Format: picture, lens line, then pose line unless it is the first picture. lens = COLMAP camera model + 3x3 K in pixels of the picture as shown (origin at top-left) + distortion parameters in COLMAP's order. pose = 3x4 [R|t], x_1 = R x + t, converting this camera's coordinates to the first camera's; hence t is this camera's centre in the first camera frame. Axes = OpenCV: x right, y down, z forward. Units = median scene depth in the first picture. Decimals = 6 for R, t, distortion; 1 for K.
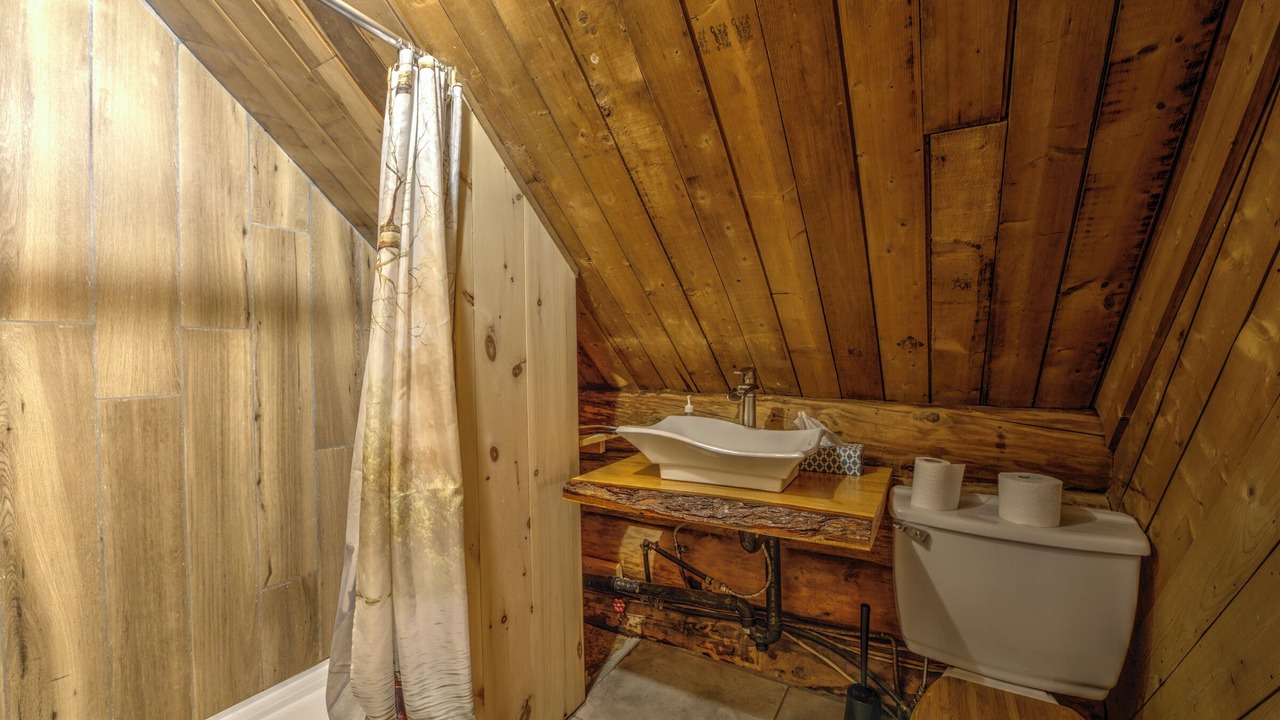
lens RADIAL K [[504.8, 0, 648.0], [0, 504.8, 364.2], [0, 0, 1]] dist [-0.011753, -0.004514]
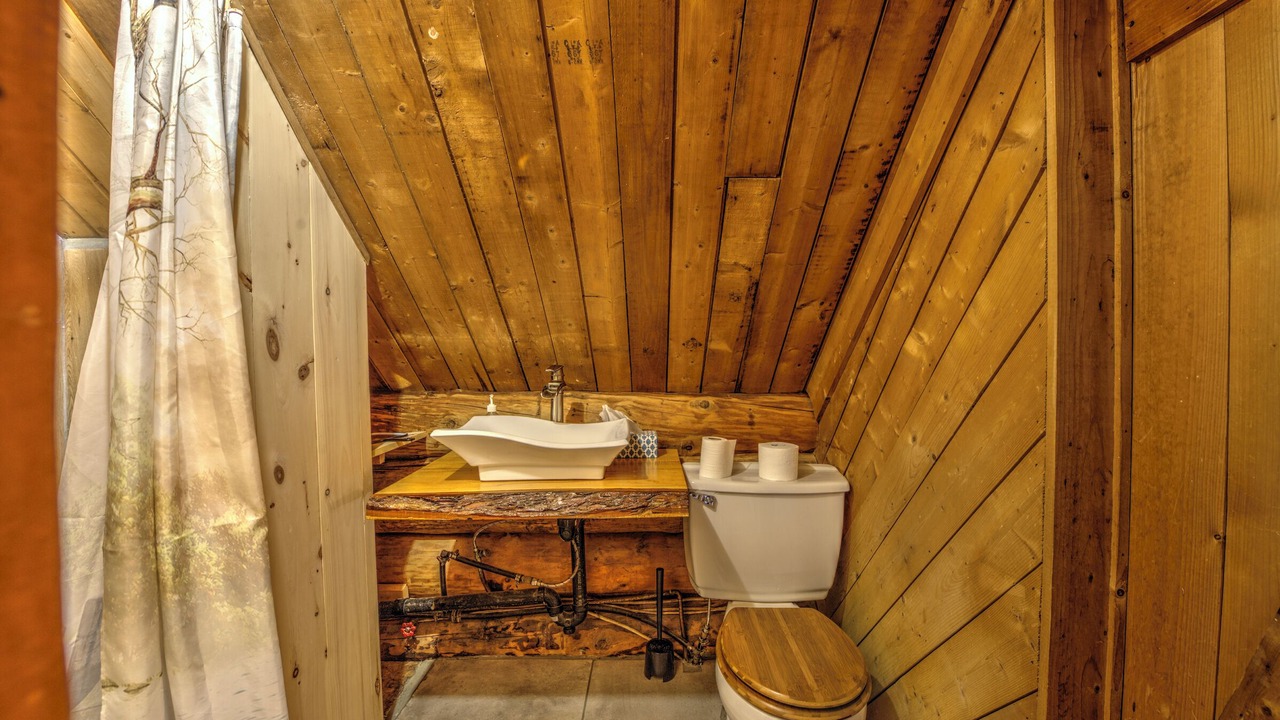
lens RADIAL K [[504.8, 0, 648.0], [0, 504.8, 364.2], [0, 0, 1]] dist [-0.011753, -0.004514]
pose [[0.870148, -0.010443, 0.492680, -0.196523], [0.008619, 0.999945, 0.005972, -0.000307], [-0.492715, -0.000950, 0.870190, 0.001307]]
